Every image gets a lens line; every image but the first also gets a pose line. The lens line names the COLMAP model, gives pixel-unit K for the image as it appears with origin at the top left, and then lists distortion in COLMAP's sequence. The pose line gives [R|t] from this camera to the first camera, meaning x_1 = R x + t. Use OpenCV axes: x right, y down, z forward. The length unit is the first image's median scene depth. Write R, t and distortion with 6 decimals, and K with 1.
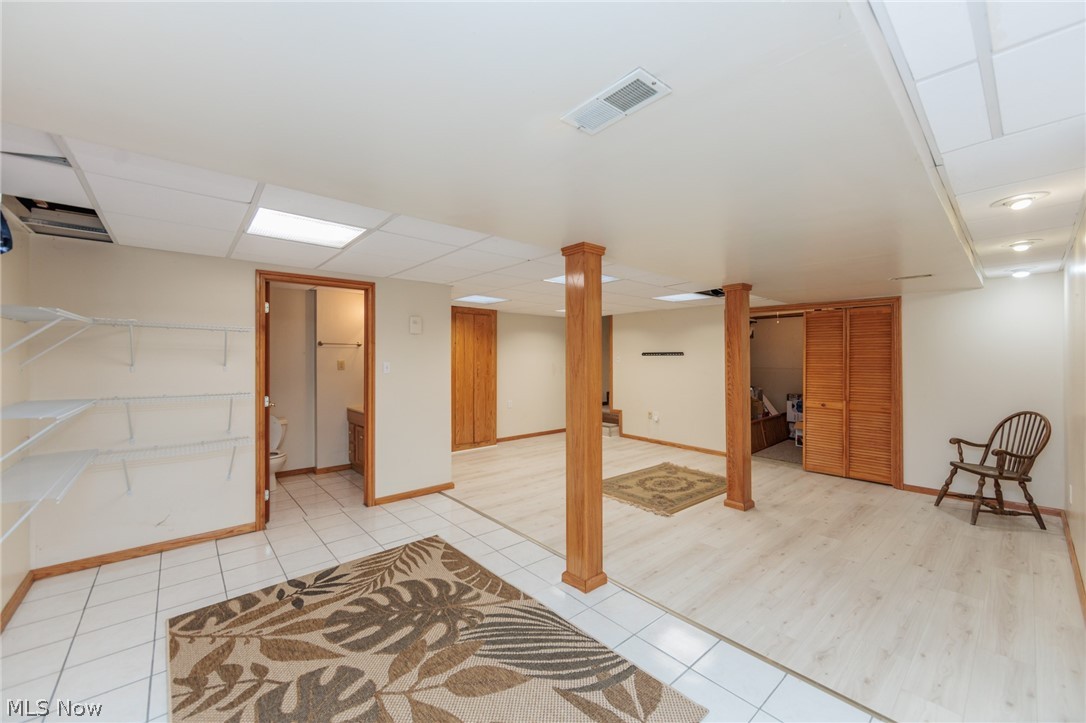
lens RADIAL K [[425.3, 0, 547.5], [0, 425.3, 362.3], [0, 0, 1]] dist [-0.002331, -0.000373]
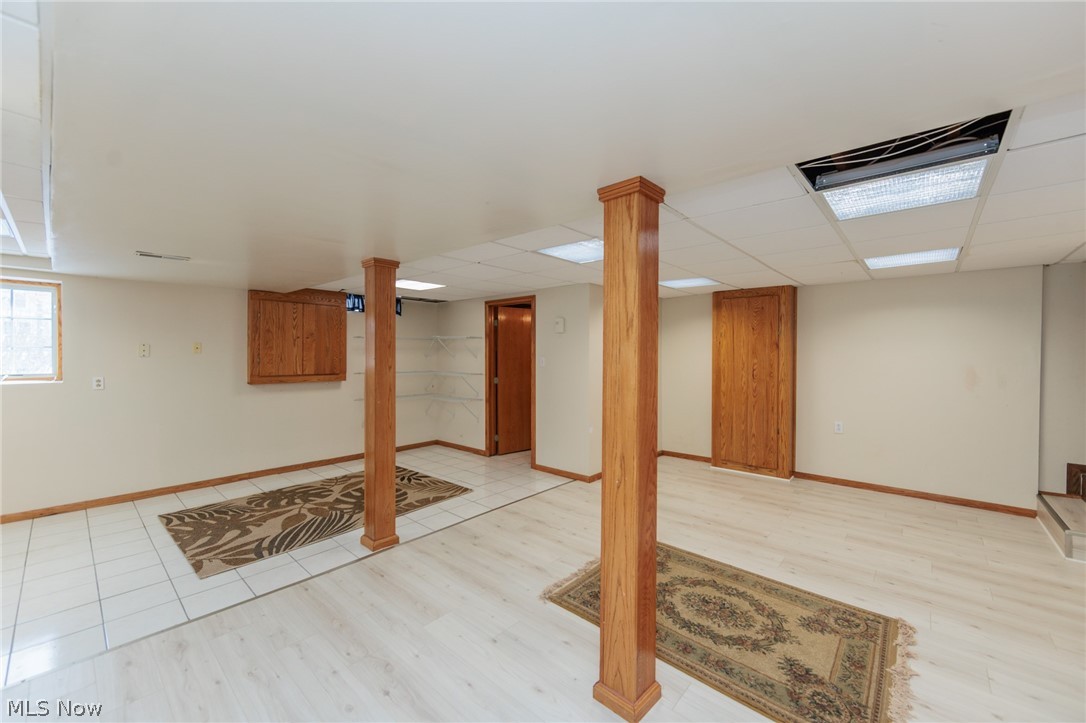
lens RADIAL K [[425.3, 0, 535.8], [0, 425.3, 354.4], [0, 0, 1]] dist [-0.002331, -0.000373]
pose [[0.116495, 0.005038, -0.993179, 1.267276], [-0.010682, 0.999936, 0.003820, -0.019787], [0.993134, 0.010164, 0.116541, 1.241550]]
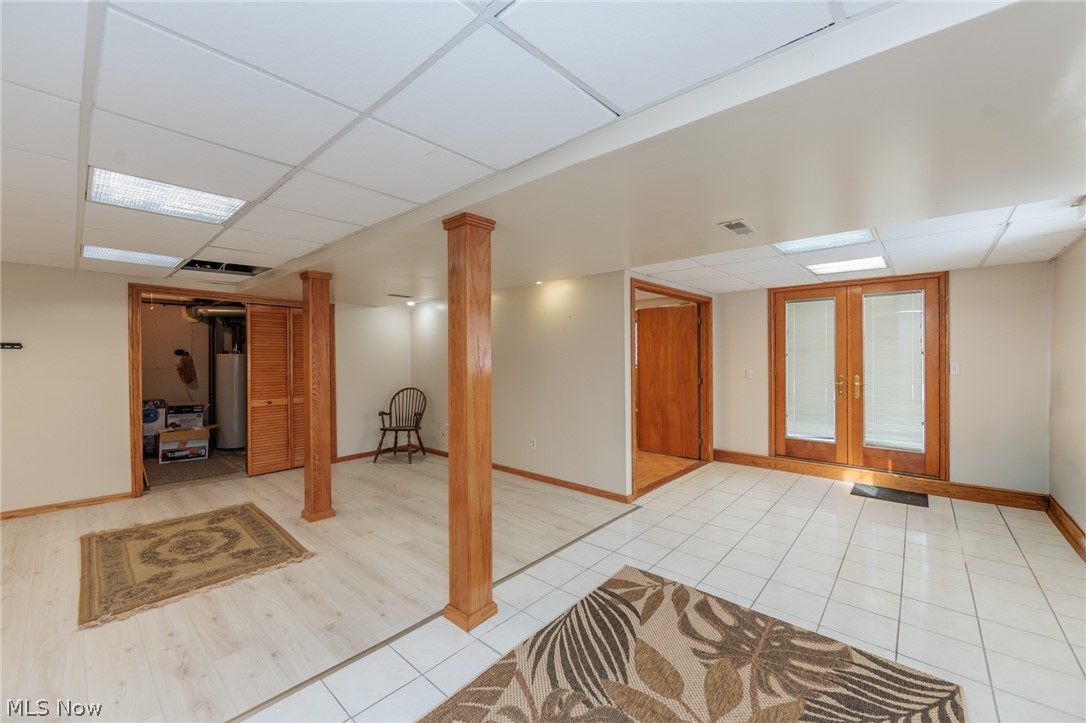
lens RADIAL K [[425.3, 0, 541.7], [0, 425.3, 358.5], [0, 0, 1]] dist [-0.002331, -0.000373]
pose [[-0.124061, -0.003605, 0.992268, -0.743560], [0.010091, 0.999937, 0.004895, 0.000107], [-0.992223, 0.010620, -0.124016, 0.923331]]
